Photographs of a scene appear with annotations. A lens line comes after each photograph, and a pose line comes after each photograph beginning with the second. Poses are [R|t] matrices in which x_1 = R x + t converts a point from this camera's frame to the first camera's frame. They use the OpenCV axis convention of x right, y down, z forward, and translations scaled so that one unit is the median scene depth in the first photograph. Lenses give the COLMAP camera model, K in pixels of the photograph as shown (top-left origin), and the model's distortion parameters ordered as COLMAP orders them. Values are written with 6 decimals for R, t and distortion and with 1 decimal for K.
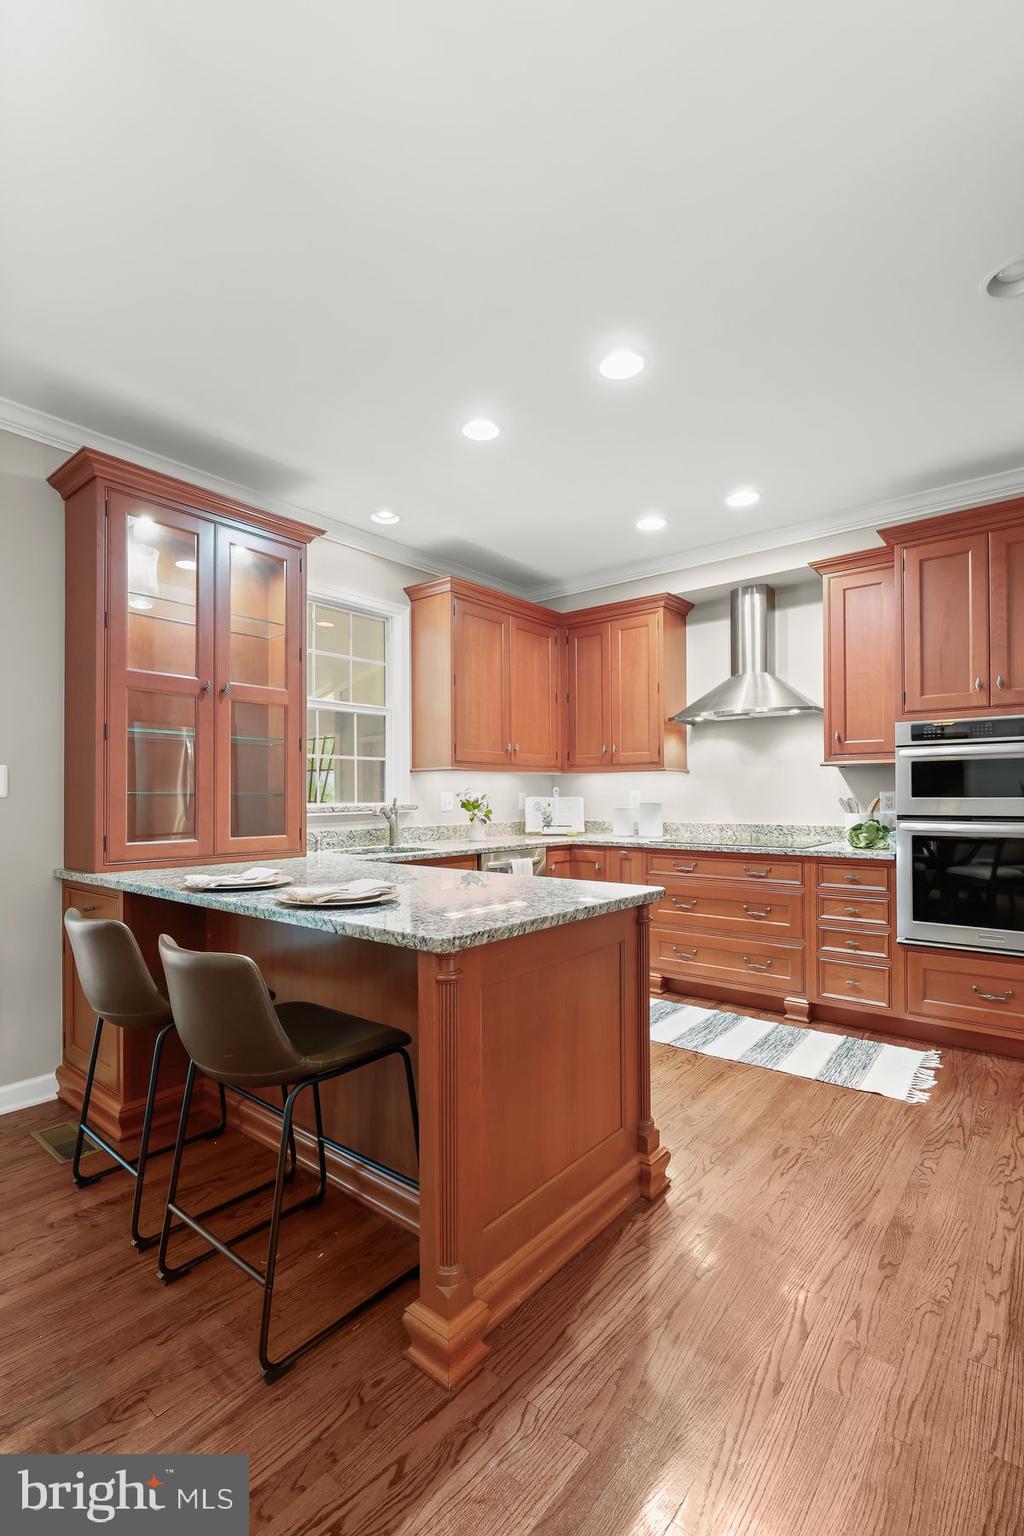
lens RADIAL K [[692.3, 0, 518.1], [0, 692.3, 795.6], [0, 0, 1]] dist [-0.002647, -0.001109]
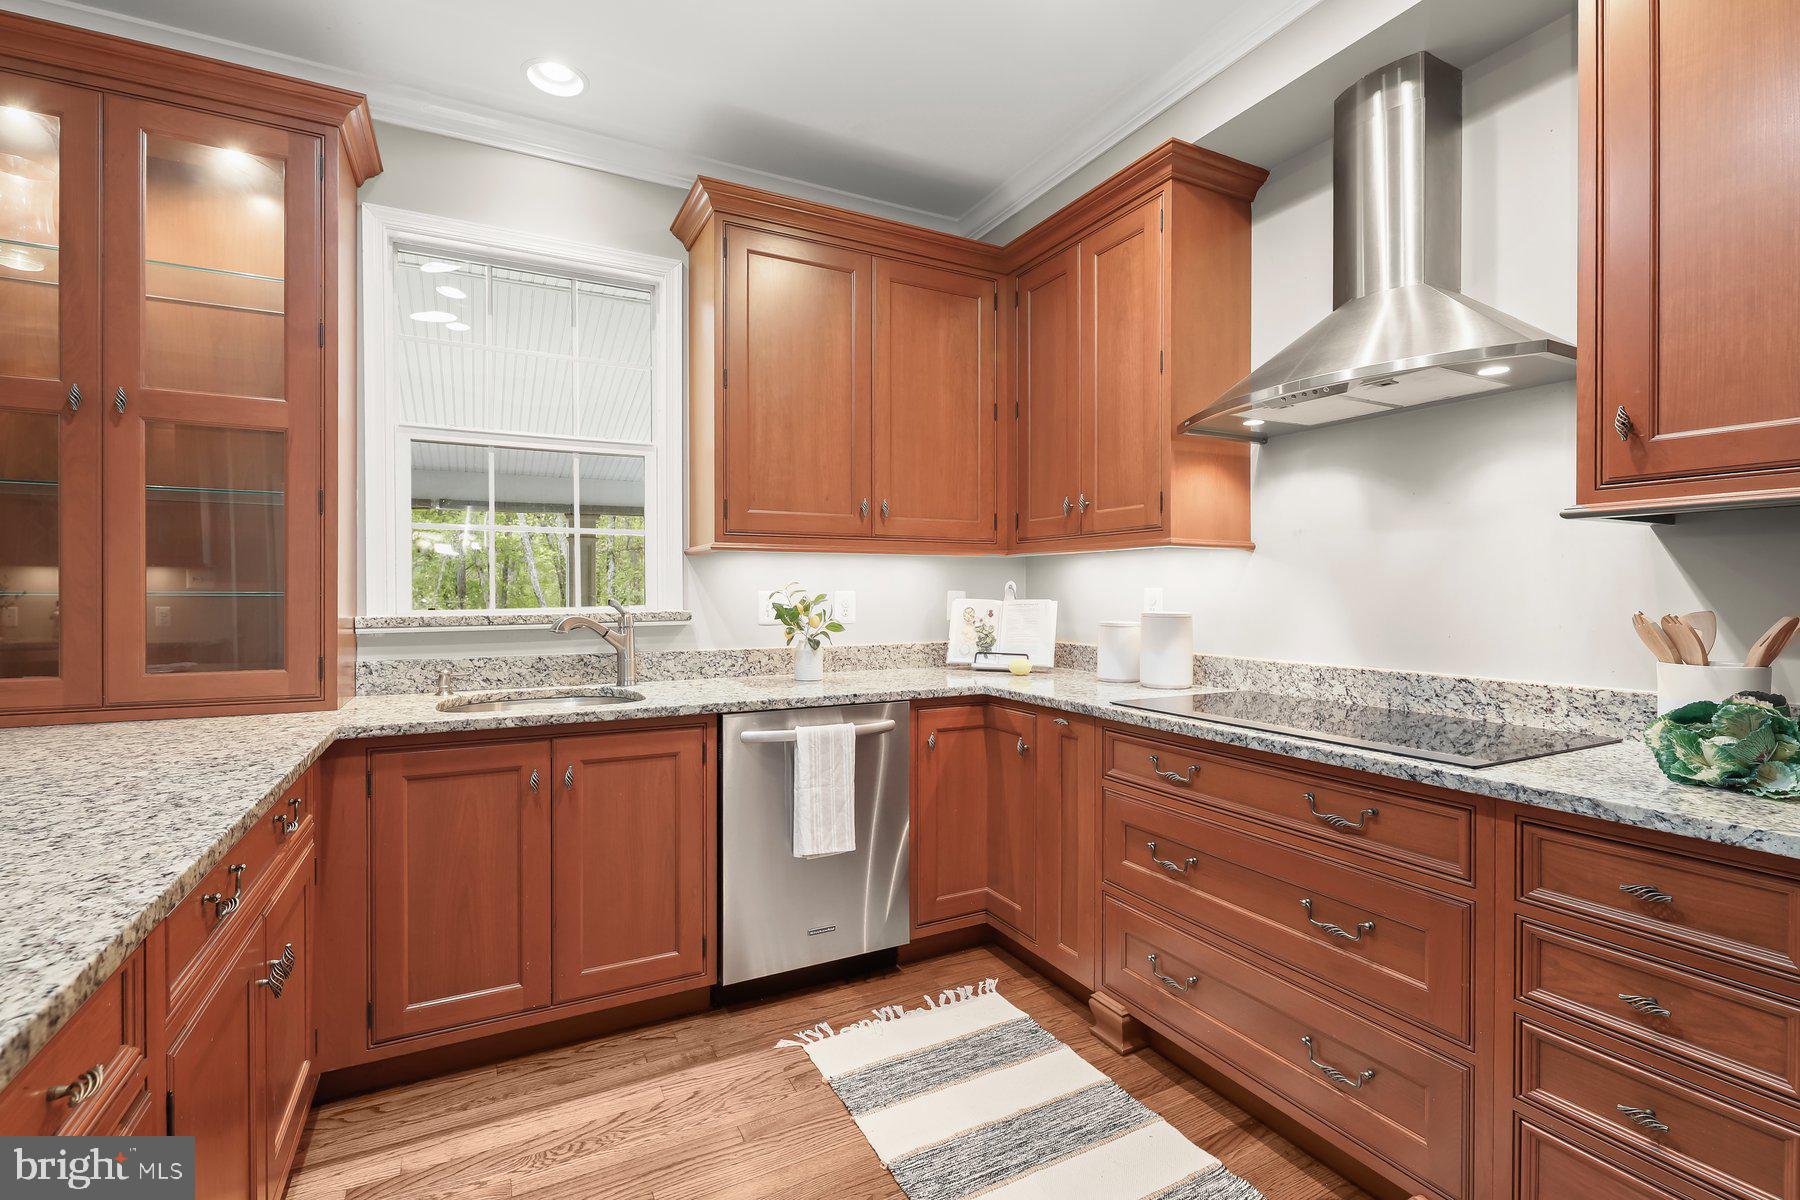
lens RADIAL K [[808.6, 0, 900.0], [0, 808.6, 600.0], [0, 0, 1]] dist [0.001781, -0.003886]
pose [[0.917720, 0.009677, -0.397111, 0.301590], [-0.004749, 0.999899, 0.013391, -0.006985], [0.397201, -0.010404, 0.917673, 0.520502]]
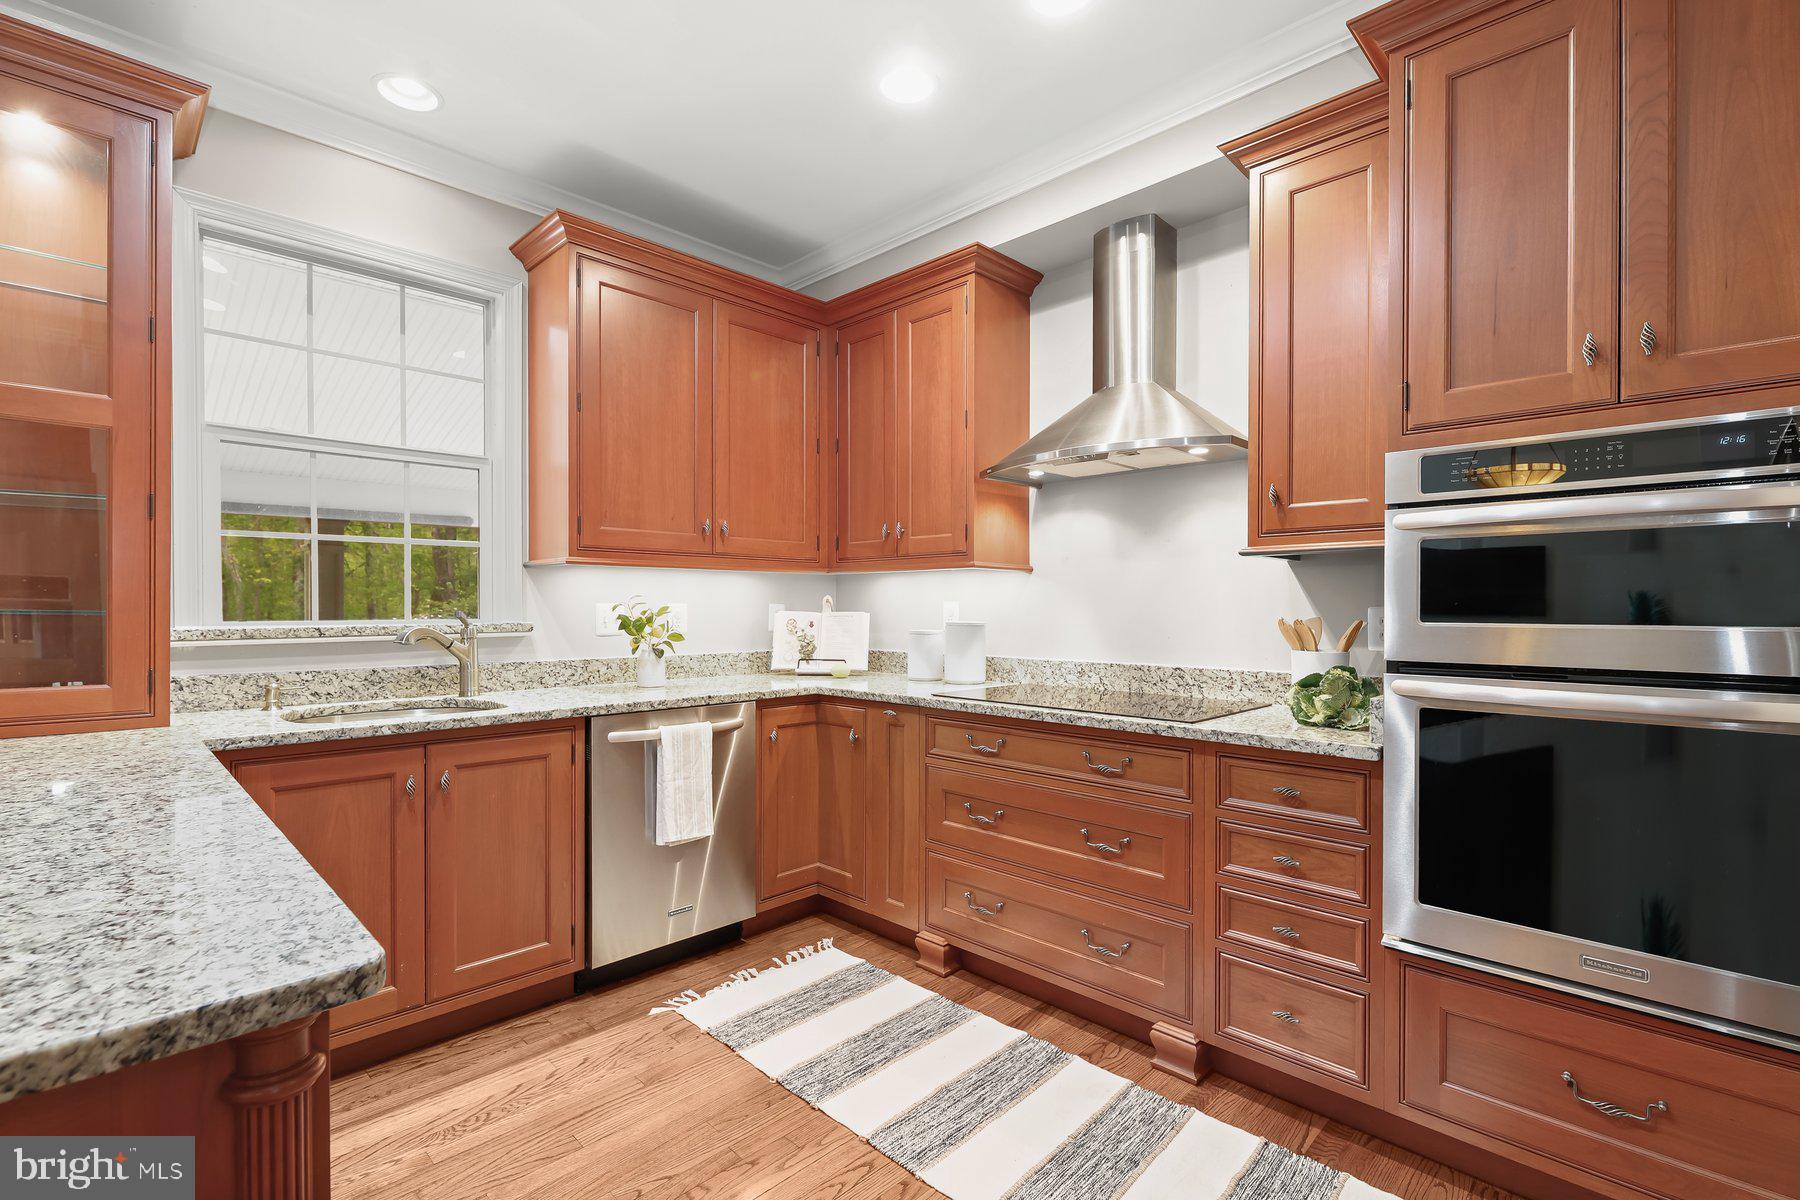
lens RADIAL K [[811.2, 0, 906.5], [0, 811.2, 615.0], [0, 0, 1]] dist [-0.002647, -0.001109]
pose [[0.995586, 0.008782, -0.093442, 0.254539], [-0.007837, 0.999914, 0.010470, -0.003942], [0.093526, -0.009691, 0.995570, 0.398271]]
